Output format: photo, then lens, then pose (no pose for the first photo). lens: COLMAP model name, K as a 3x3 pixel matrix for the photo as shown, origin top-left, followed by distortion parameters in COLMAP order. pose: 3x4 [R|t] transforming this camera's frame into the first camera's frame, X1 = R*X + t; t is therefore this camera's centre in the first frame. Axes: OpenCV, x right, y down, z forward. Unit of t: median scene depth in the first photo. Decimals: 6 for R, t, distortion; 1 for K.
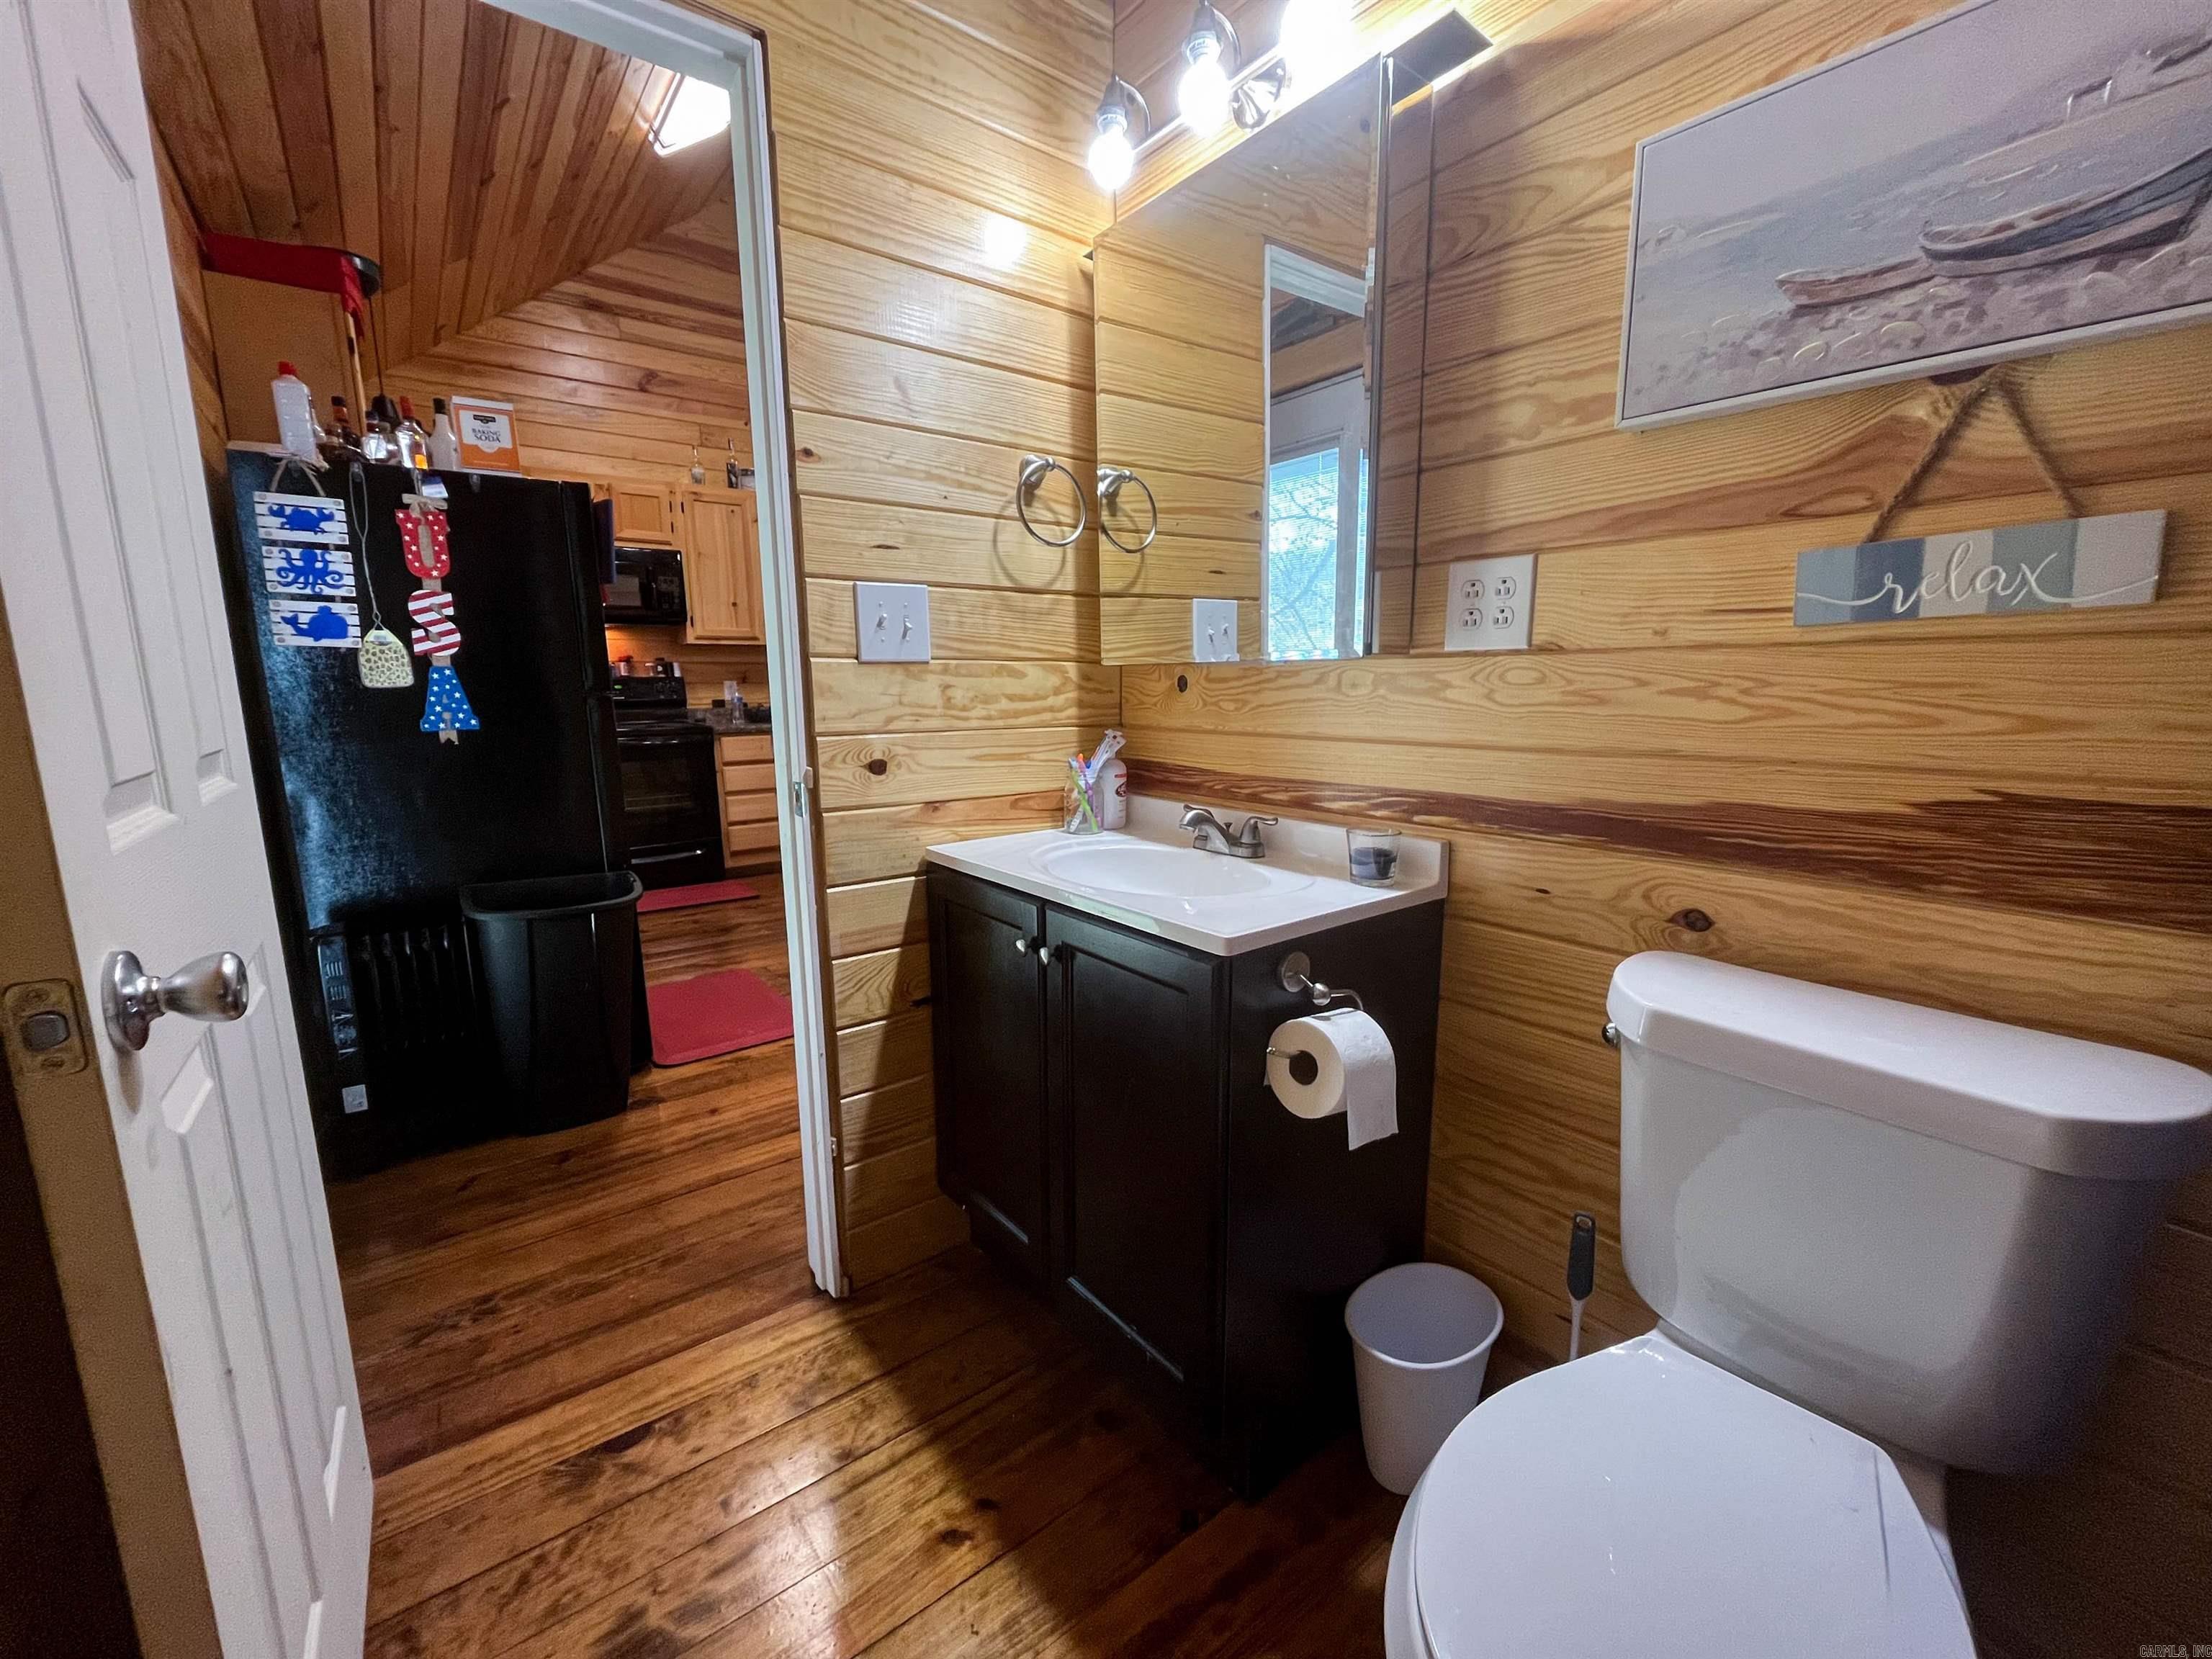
lens RADIAL K [[901.9, 0, 1105.5], [0, 901.9, 829.4], [0, 0, 1]] dist [0.000176, -0.000608]
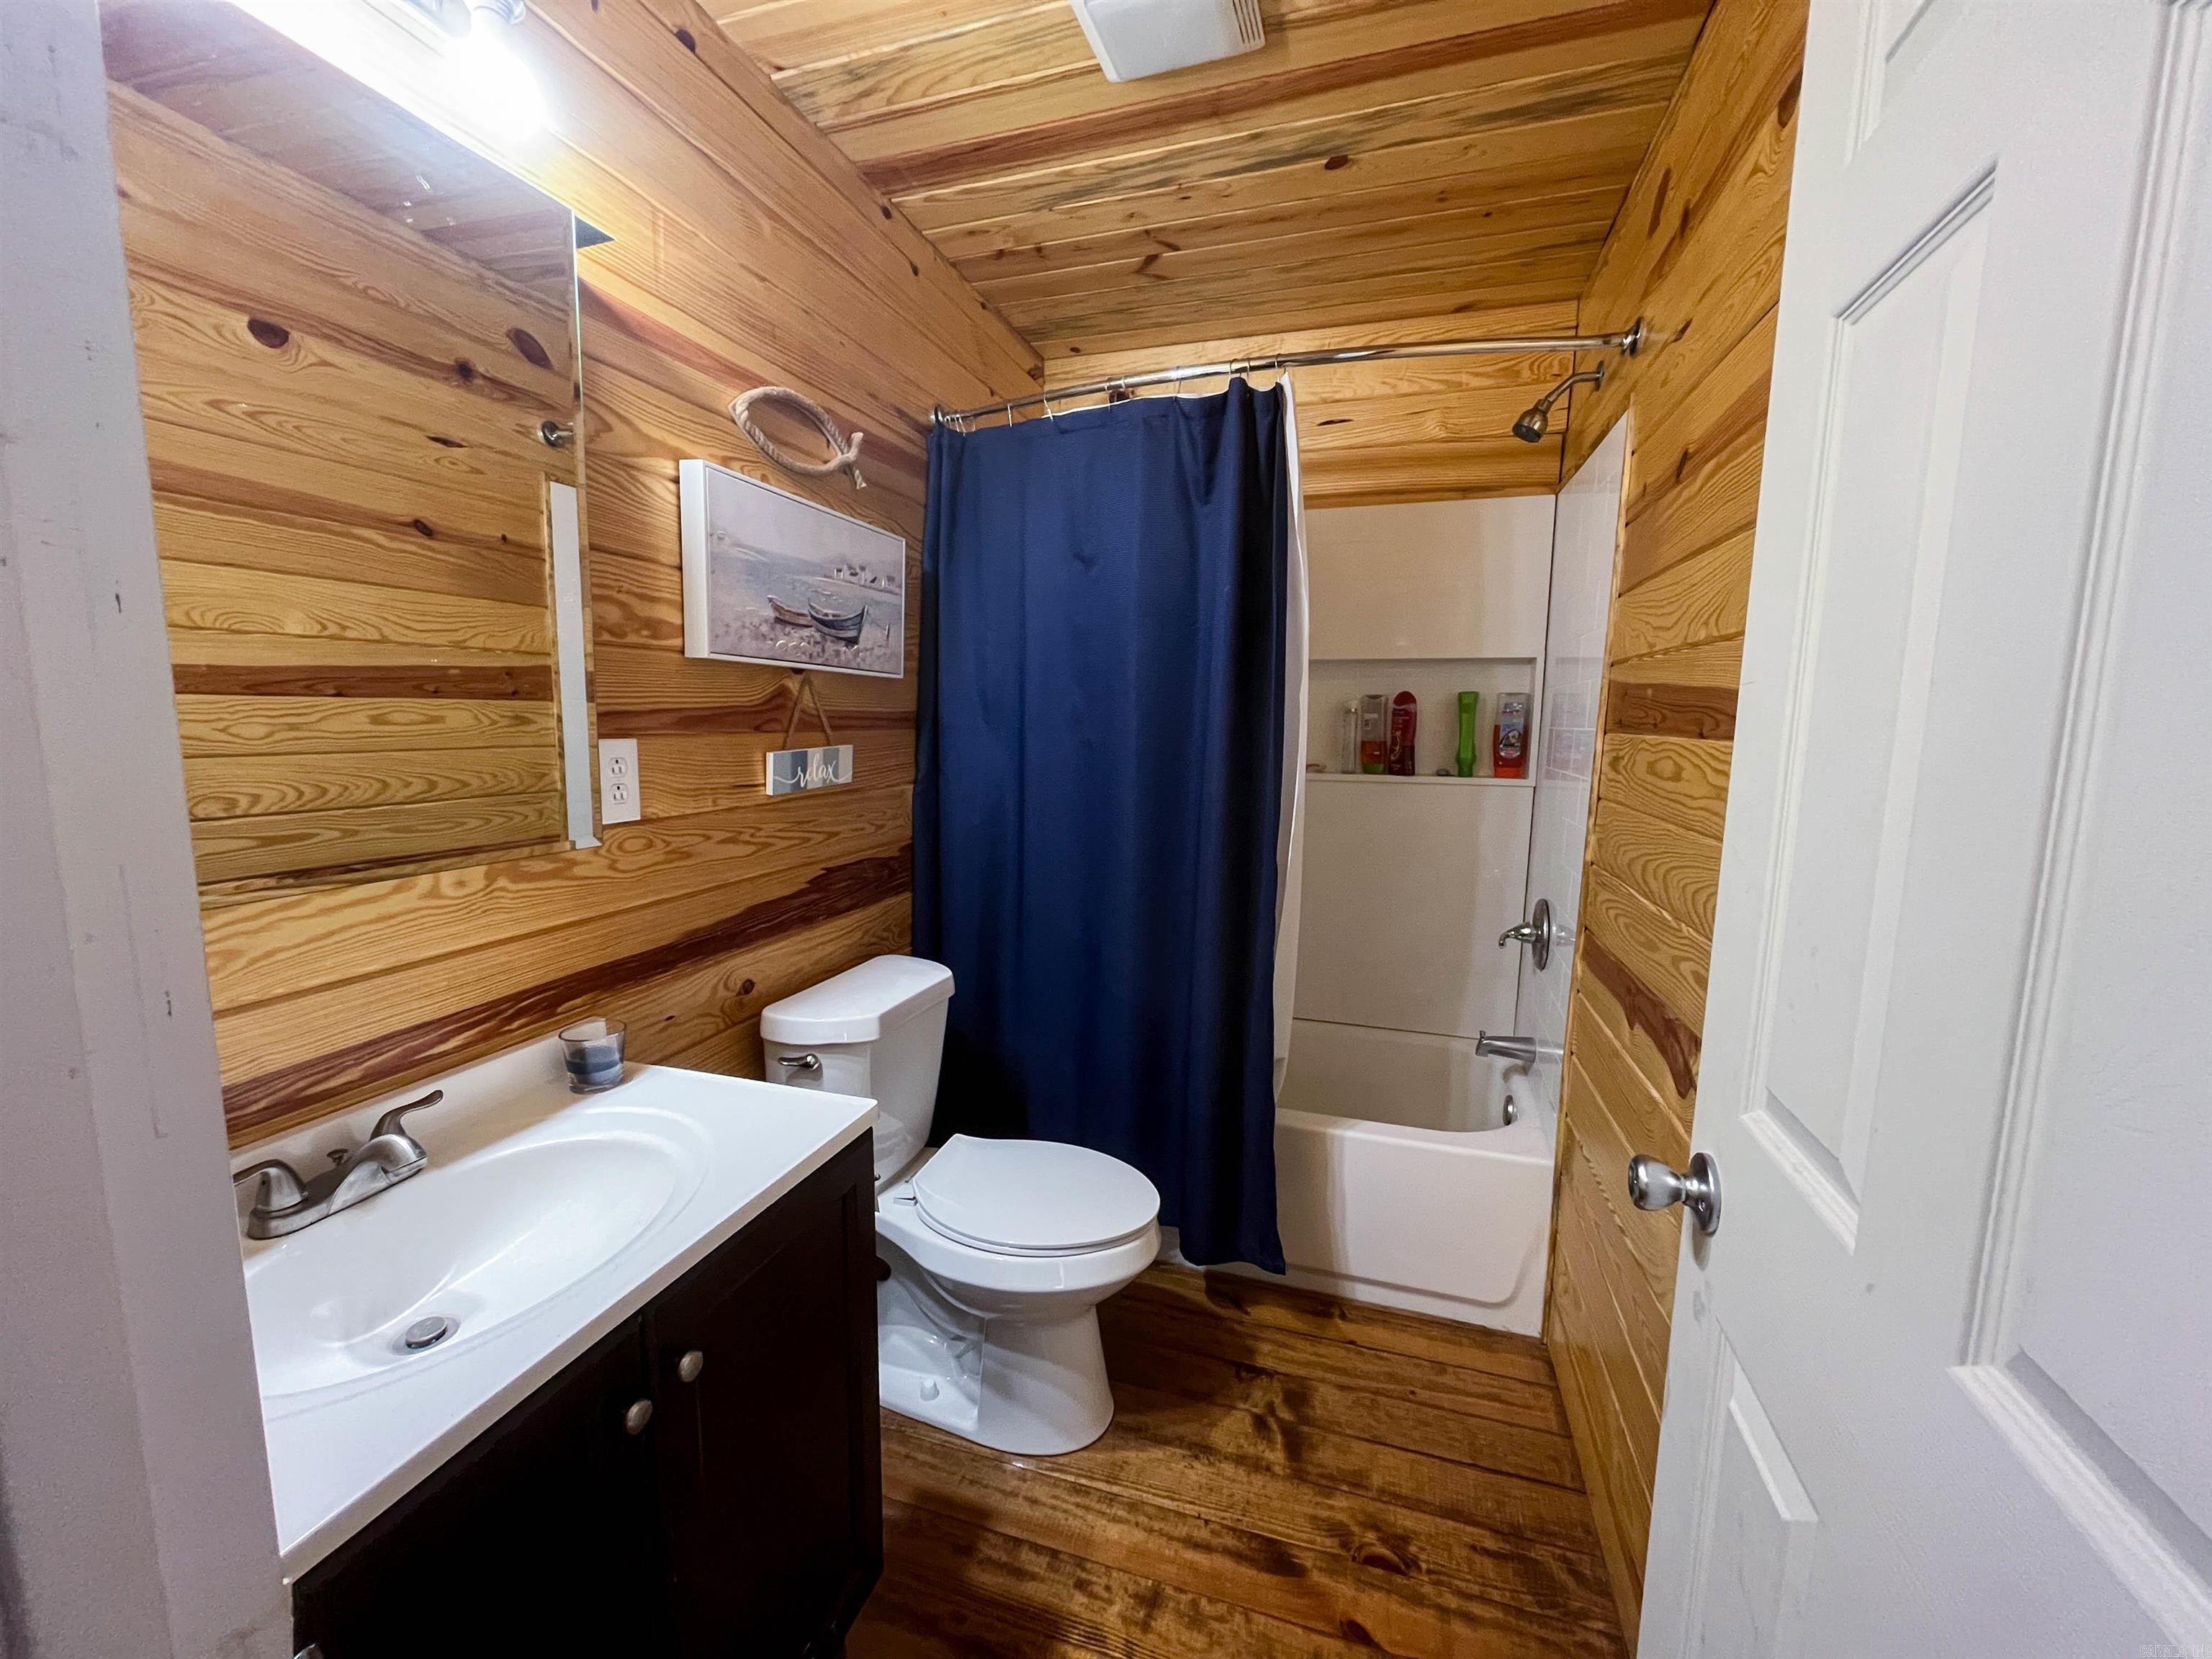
lens RADIAL K [[901.9, 0, 1100.4], [0, 901.9, 828.4], [0, 0, 1]] dist [0.000176, -0.000608]
pose [[-0.562999, -0.097838, 0.820646, -1.061702], [0.134508, 0.968882, 0.207789, -0.468158], [-0.815439, 0.227368, -0.532319, 1.526004]]
